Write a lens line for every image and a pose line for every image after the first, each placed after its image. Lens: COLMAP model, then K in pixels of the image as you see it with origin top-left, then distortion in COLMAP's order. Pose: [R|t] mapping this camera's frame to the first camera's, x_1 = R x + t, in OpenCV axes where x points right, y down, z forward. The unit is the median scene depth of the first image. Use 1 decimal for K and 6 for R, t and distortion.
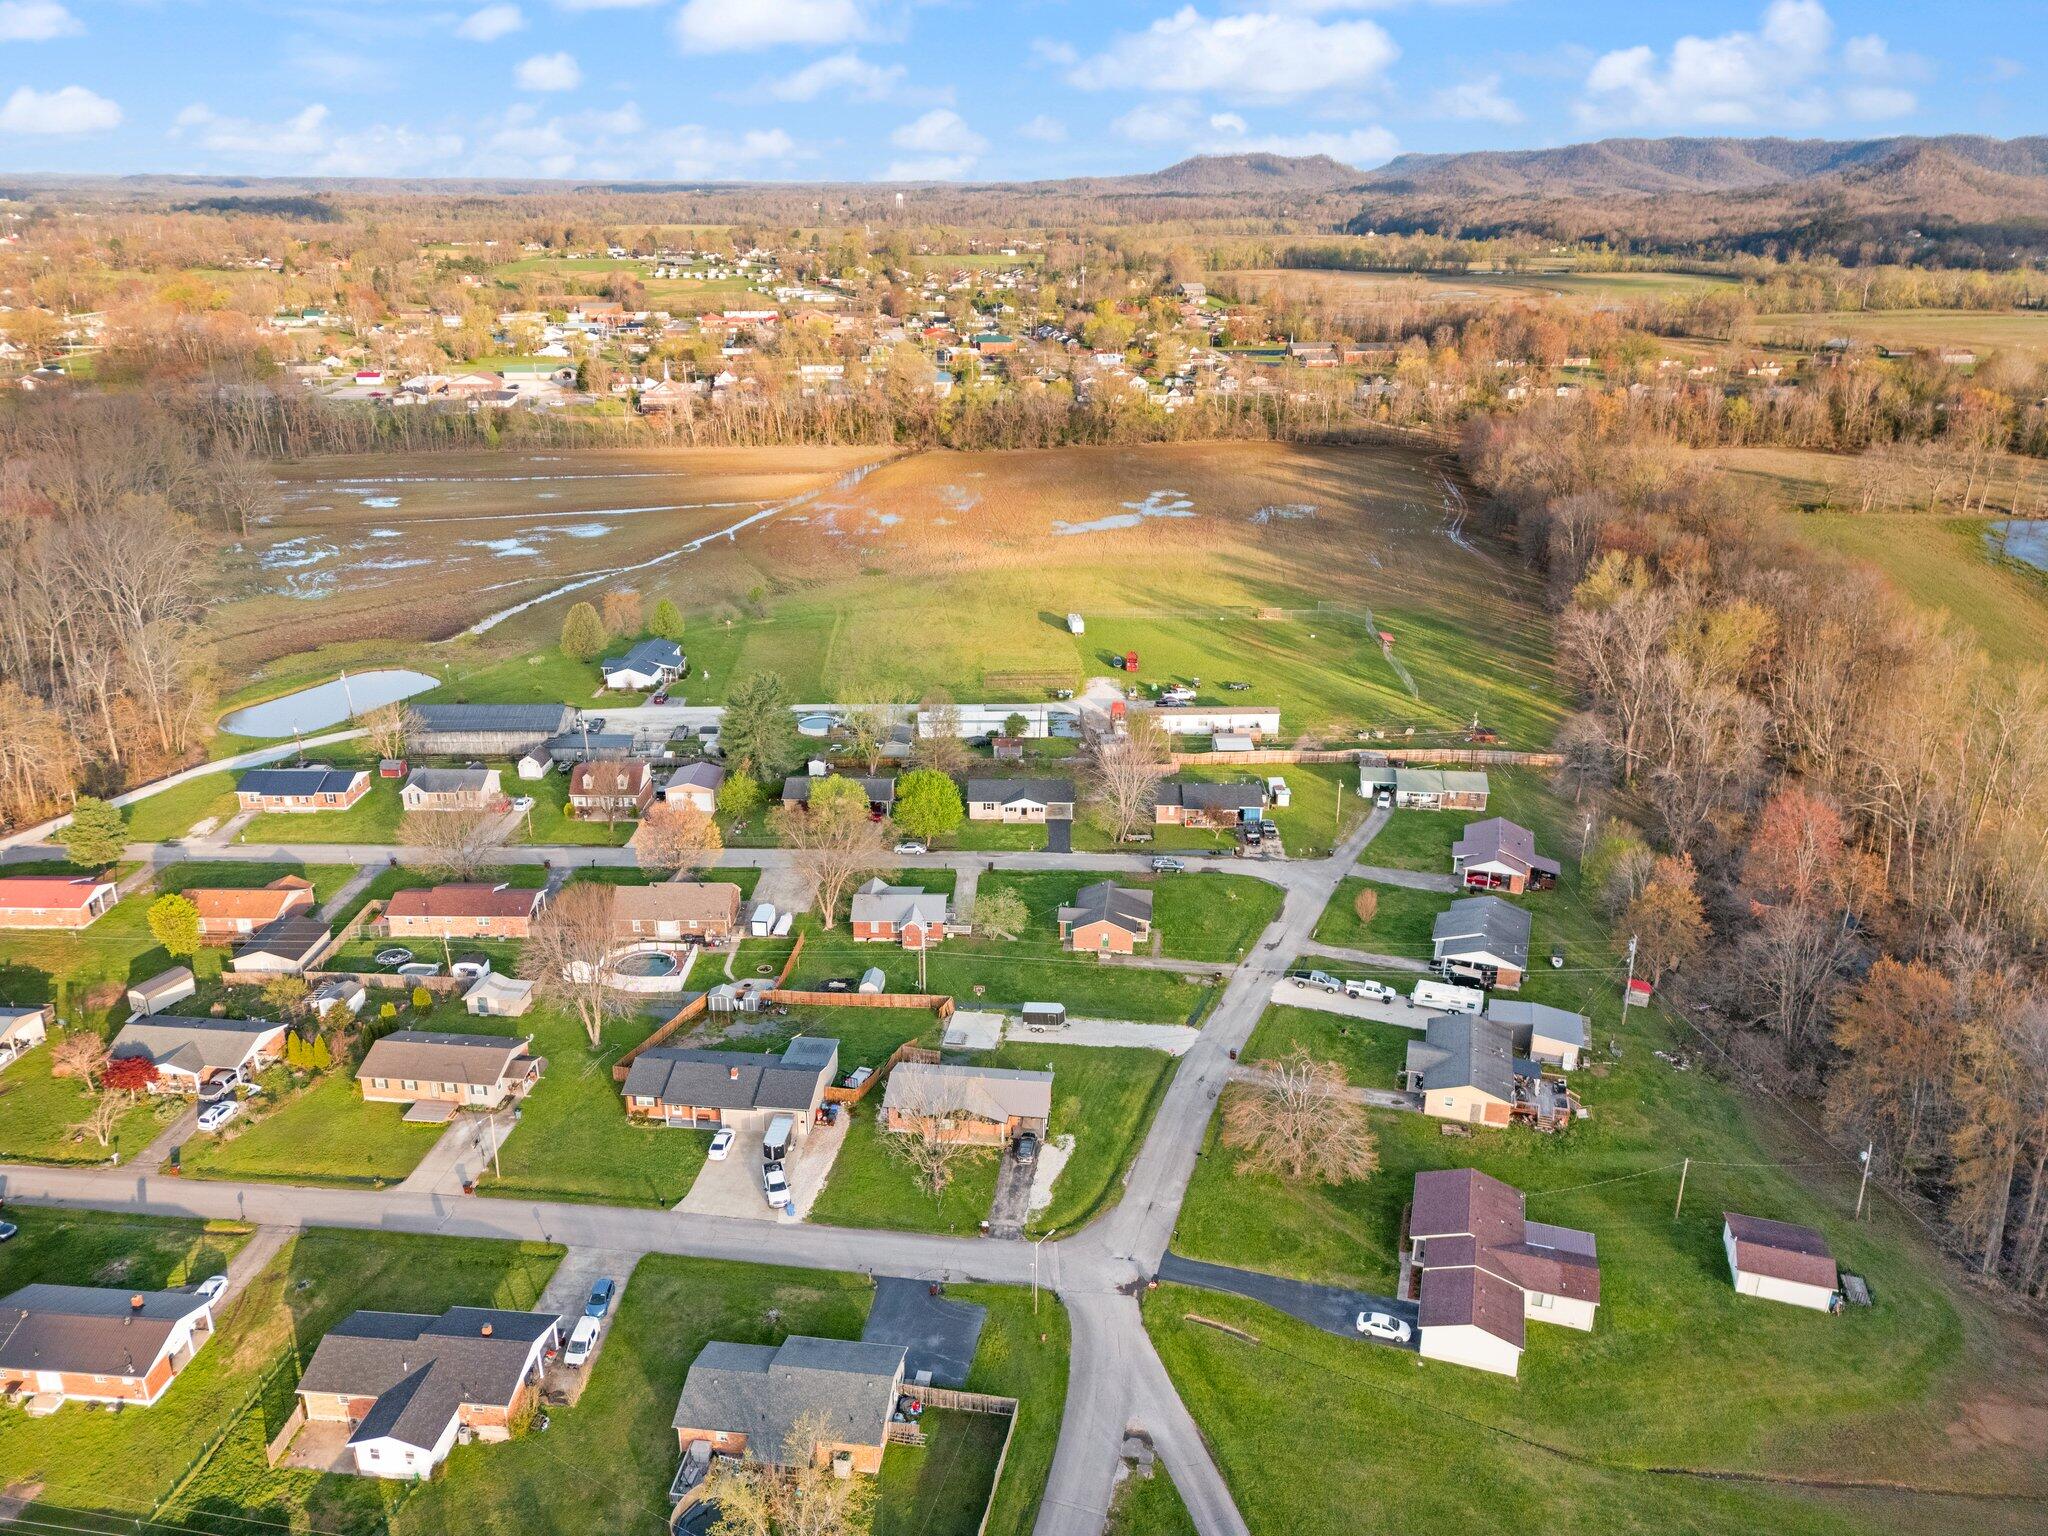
lens RADIAL K [[1516.5, 0, 1024.0], [0, 1516.5, 768.0], [0, 0, 1]] dist [0.062079, -0.031416]
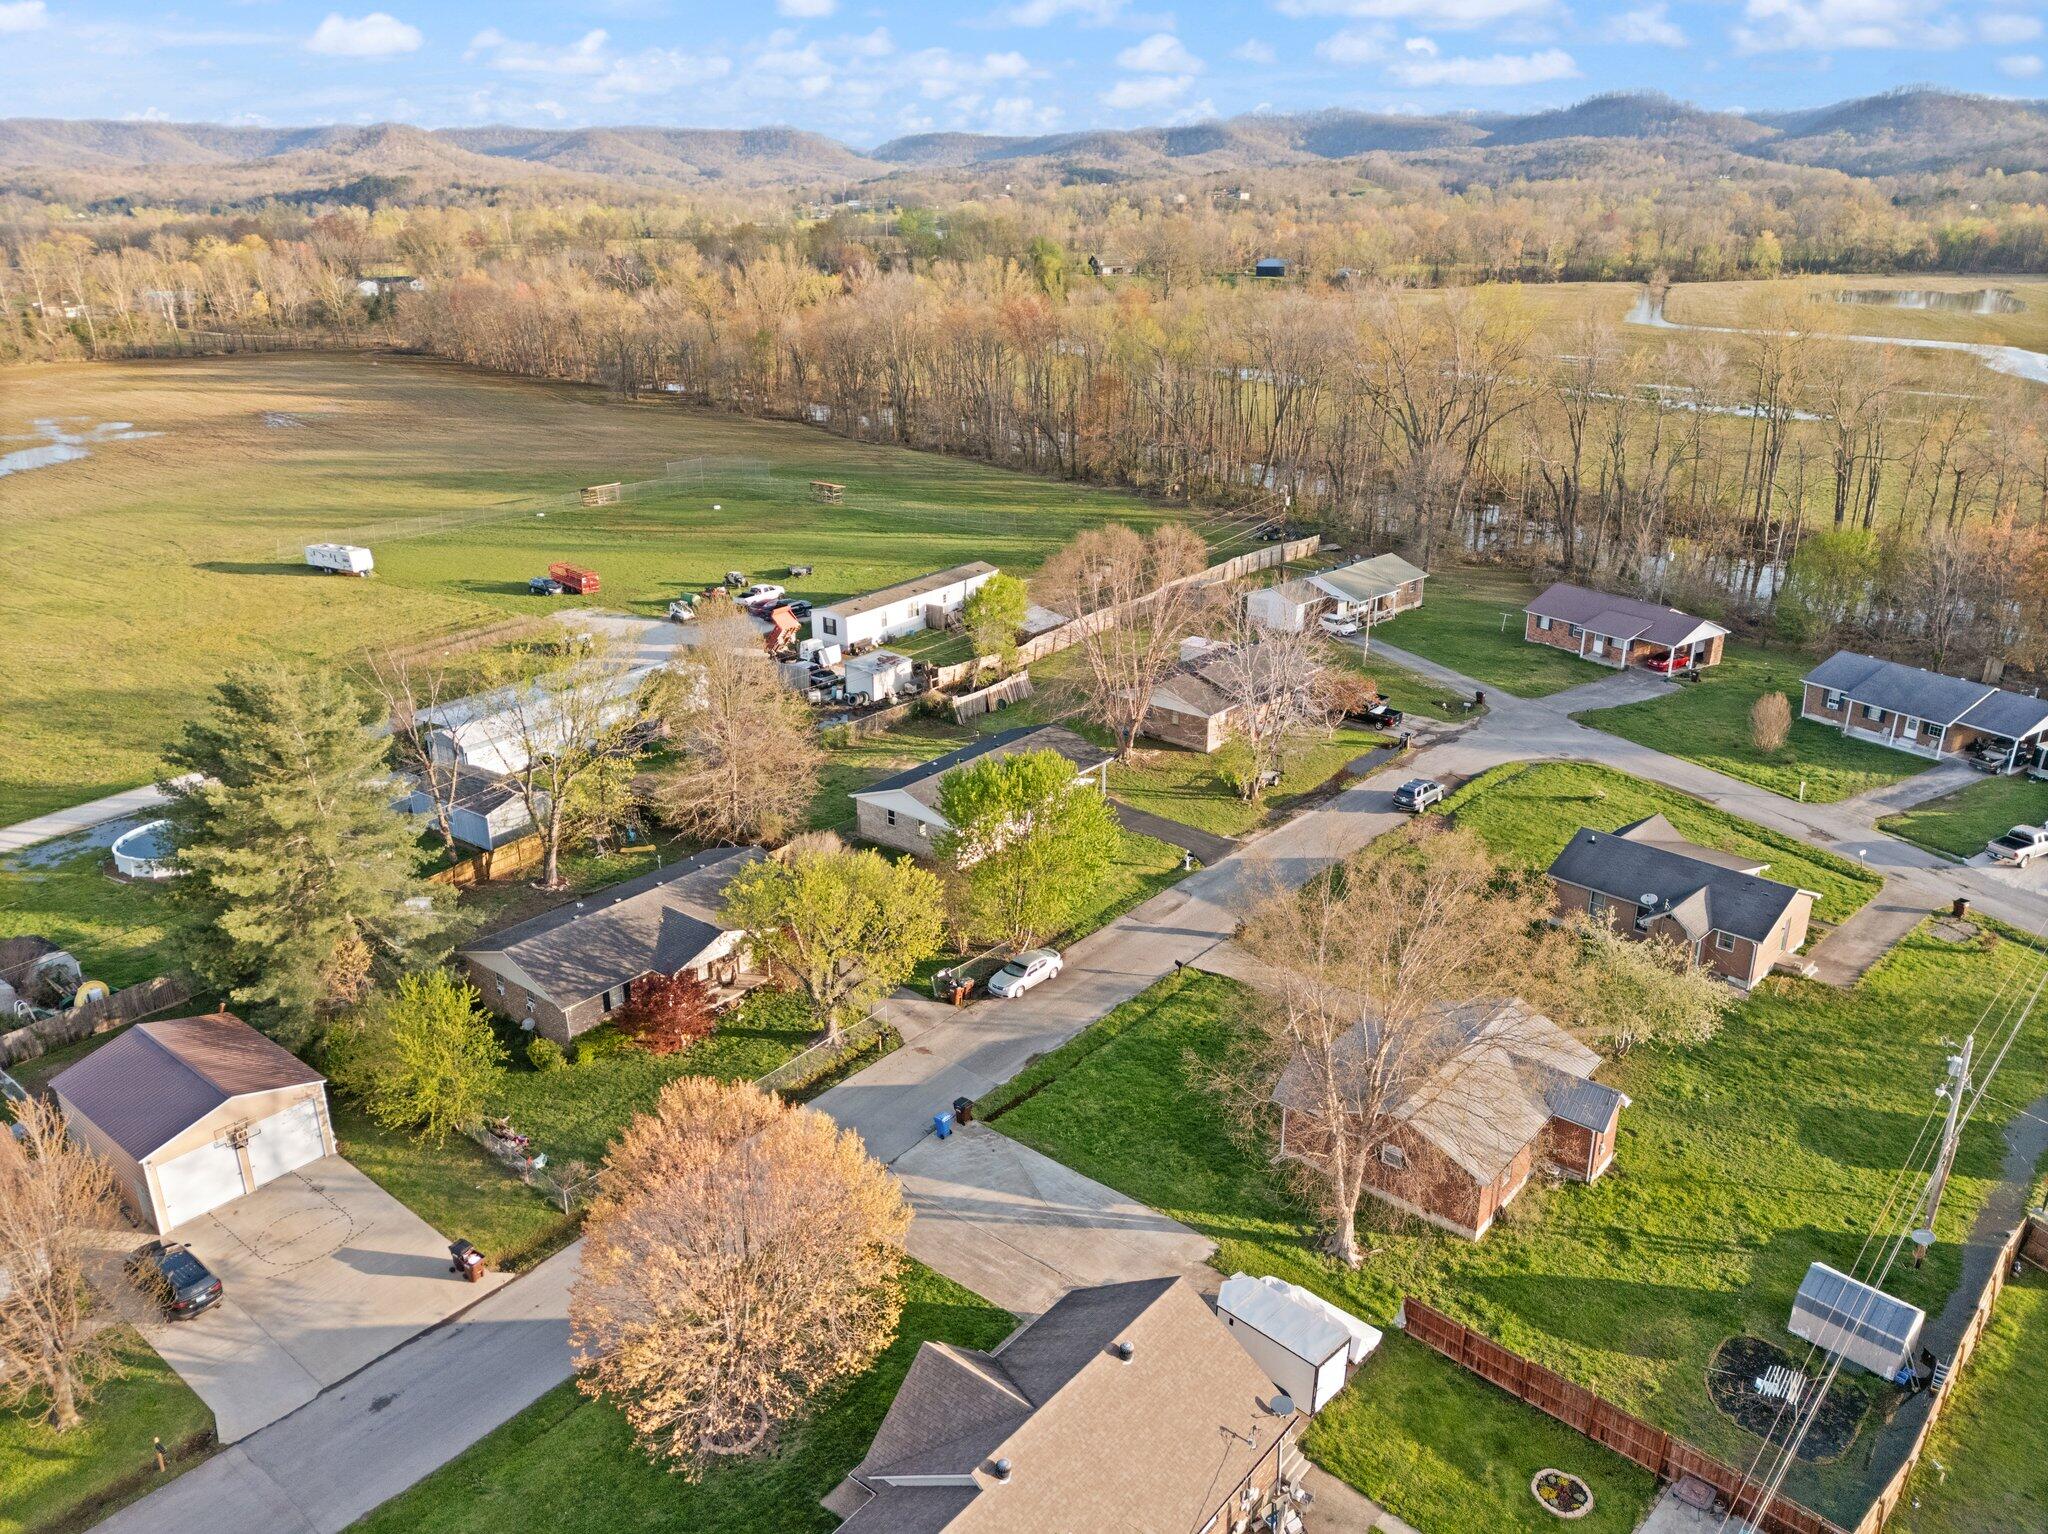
lens RADIAL K [[1498.1, 0, 1024.0], [0, 1498.1, 767.0], [0, 0, 1]] dist [0.092144, -0.096518]
pose [[0.620291, -0.286734, 0.730084, -0.381578], [0.285858, 0.949412, 0.130005, -0.050148], [-0.730428, 0.128060, 0.670877, 0.850566]]
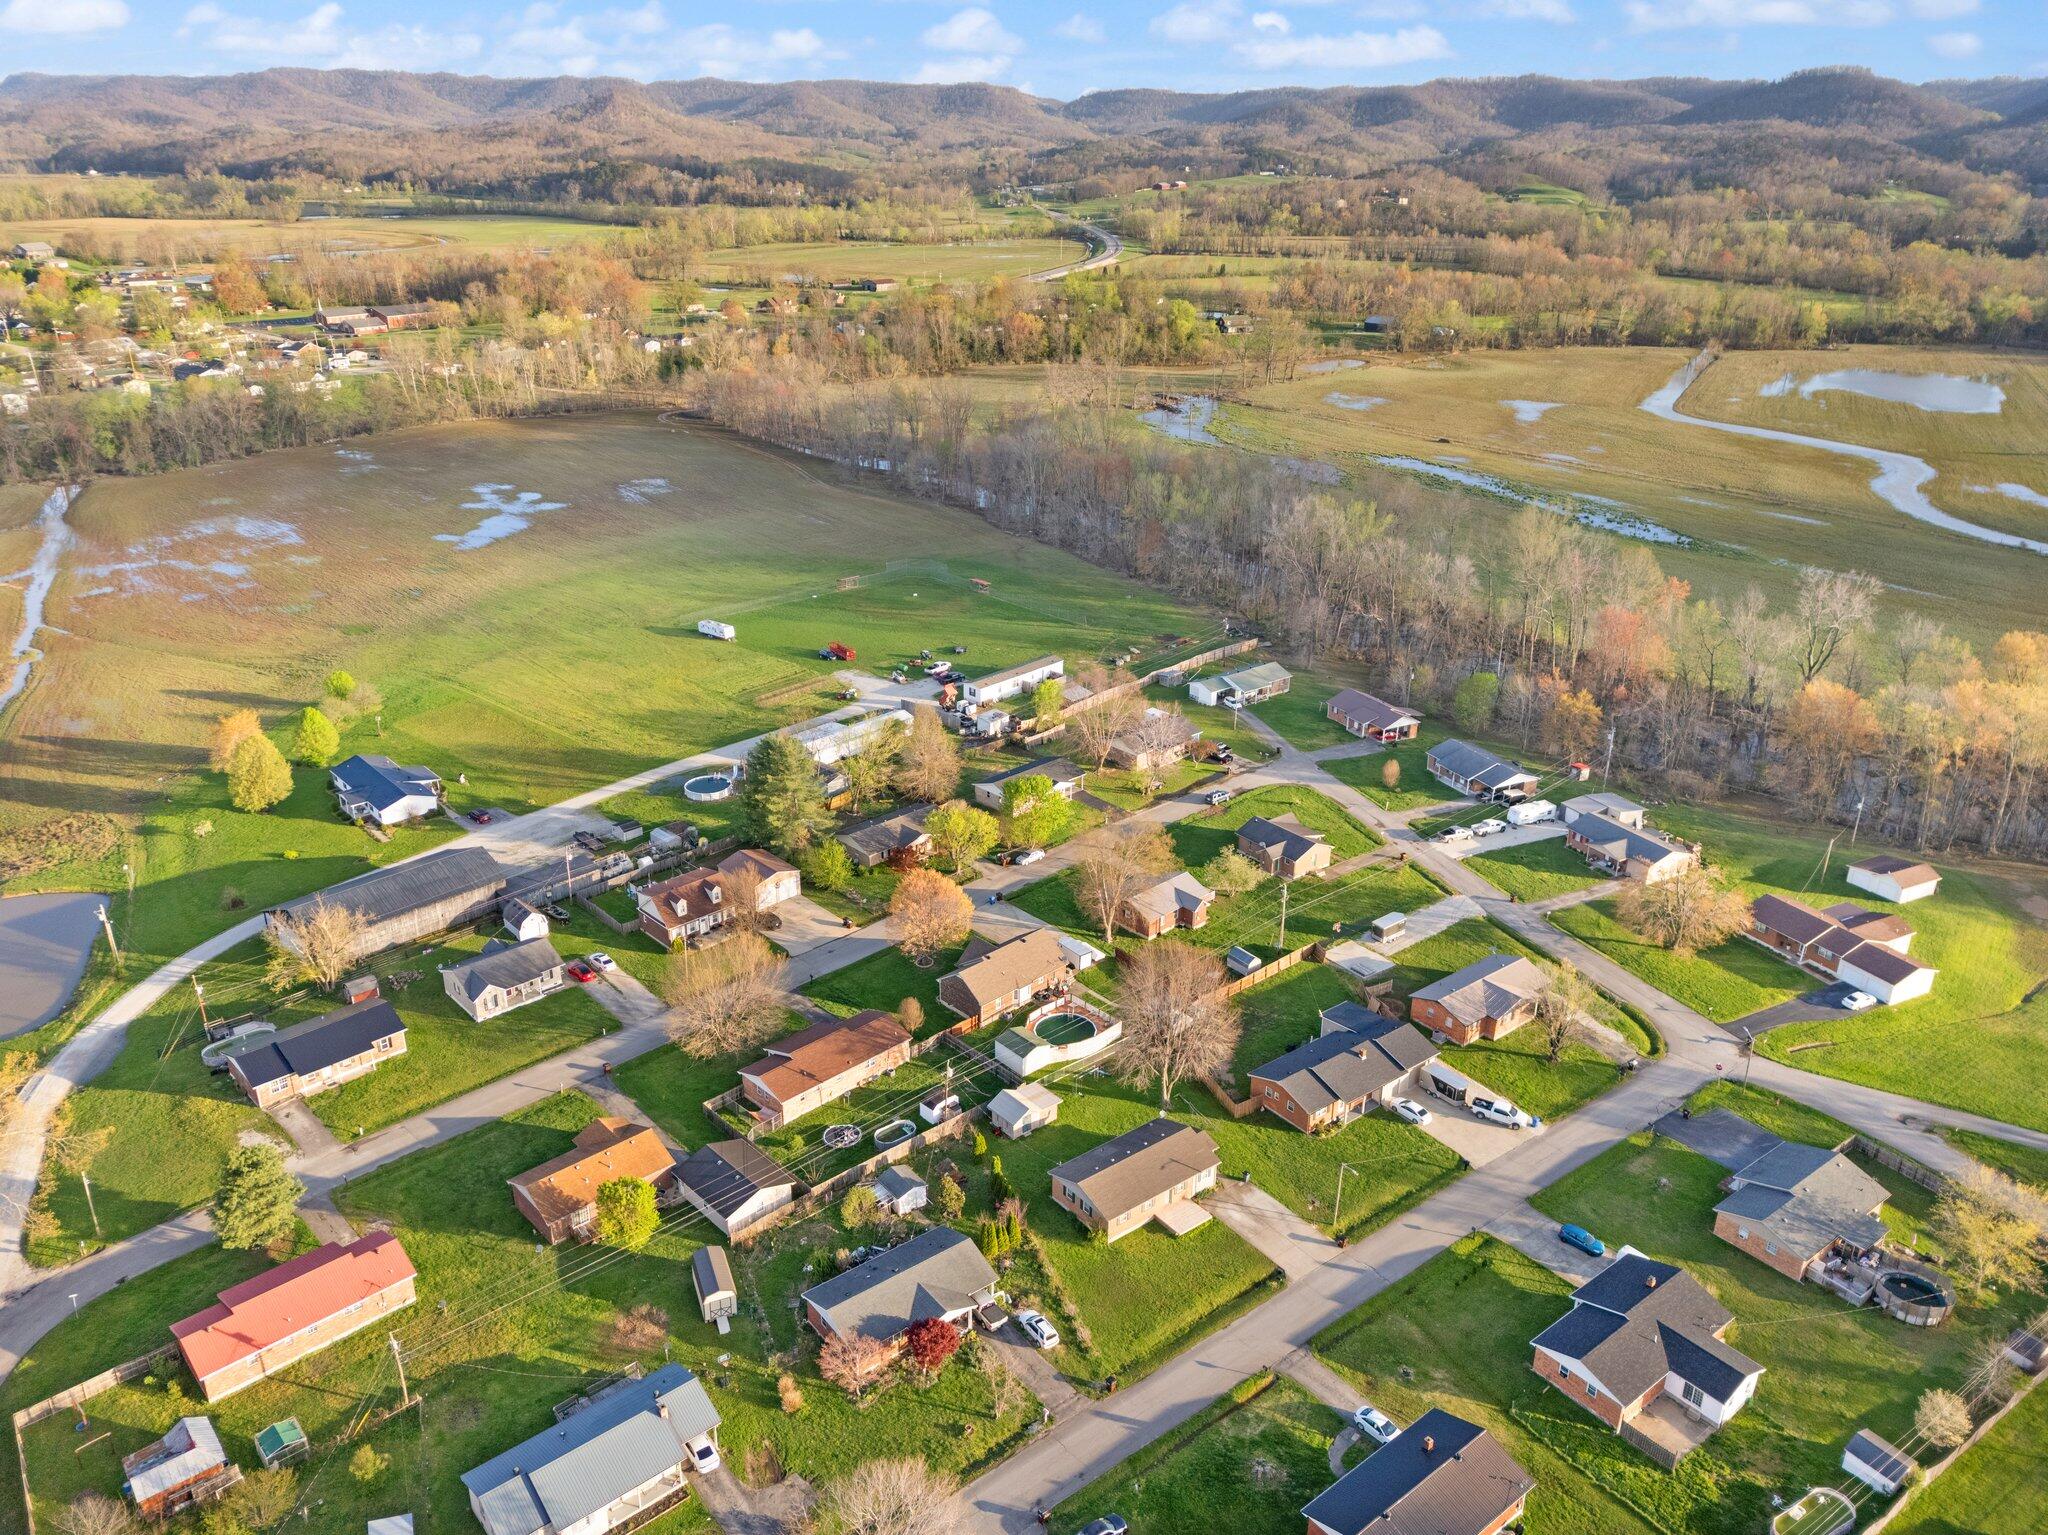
lens RADIAL K [[1498.1, 0, 1024.0], [0, 1498.1, 767.5], [0, 0, 1]] dist [0.092144, -0.096518]
pose [[0.708389, -0.273555, 0.650656, -0.819733], [0.245972, 0.959731, 0.135702, -0.162229], [-0.661576, 0.063913, 0.747149, 0.283812]]
